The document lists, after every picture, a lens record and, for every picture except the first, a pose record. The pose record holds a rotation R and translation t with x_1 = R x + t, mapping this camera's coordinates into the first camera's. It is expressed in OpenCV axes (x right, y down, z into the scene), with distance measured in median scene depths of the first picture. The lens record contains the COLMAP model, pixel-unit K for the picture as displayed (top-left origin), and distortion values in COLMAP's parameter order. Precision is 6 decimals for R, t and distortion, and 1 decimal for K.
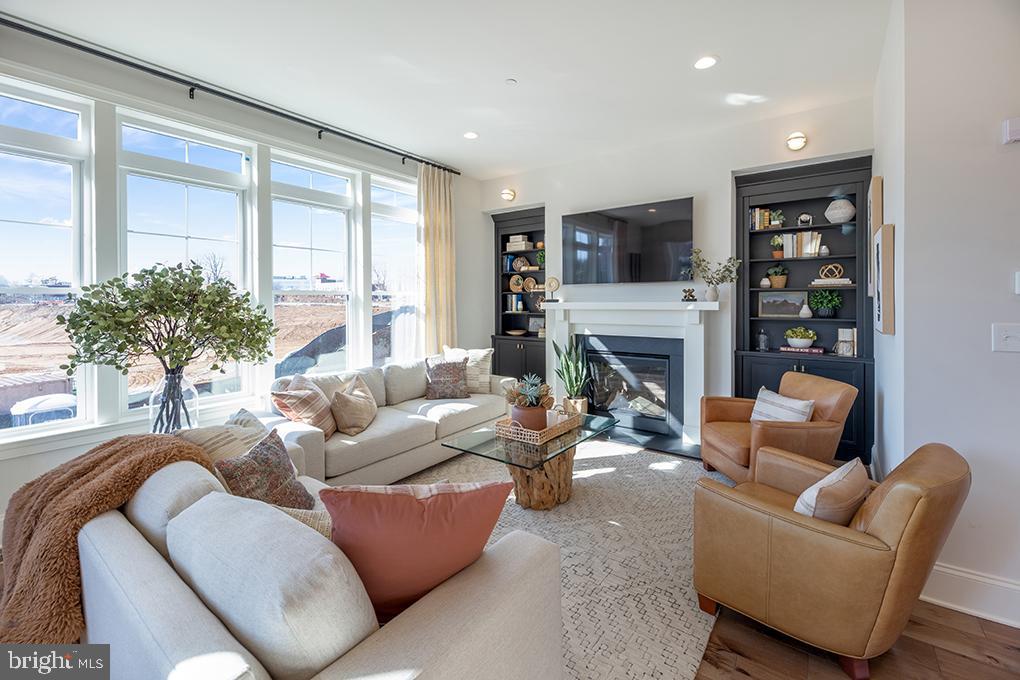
lens RADIAL K [[417.6, 0, 501.6], [0, 417.6, 305.6], [0, 0, 1]] dist [0.000772, -0.003570]
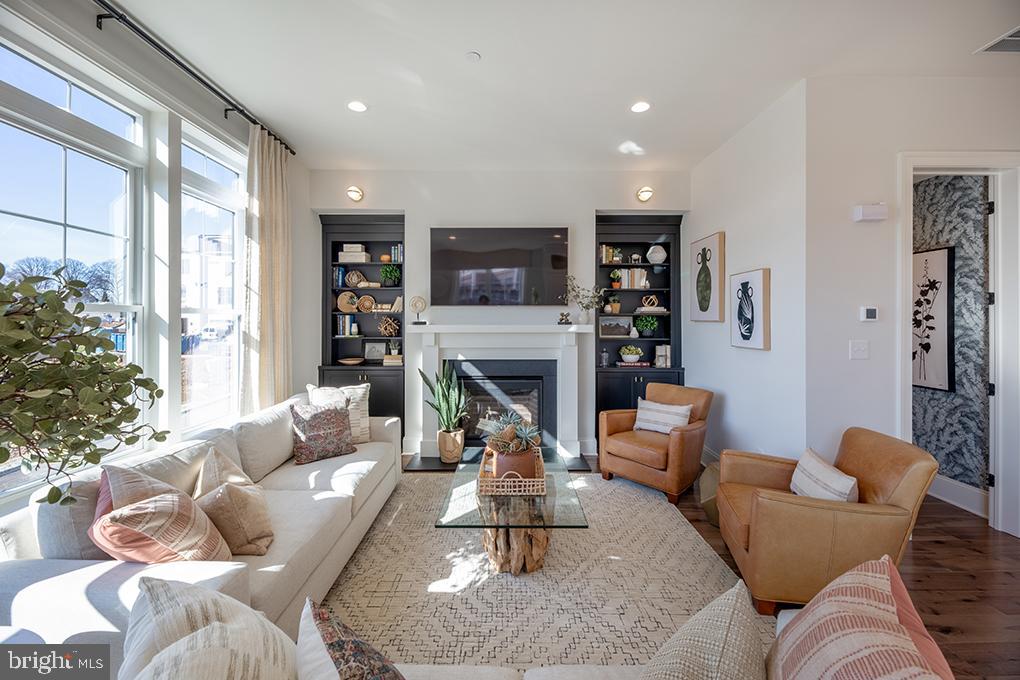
lens RADIAL K [[414.8, 0, 507.0], [0, 414.8, 321.5], [0, 0, 1]] dist [0.001530, -0.000376]
pose [[0.806496, 0.005282, 0.591215, -0.272105], [0.002264, 0.999925, -0.012023, -0.004783], [-0.591235, 0.011035, 0.806424, 0.206660]]
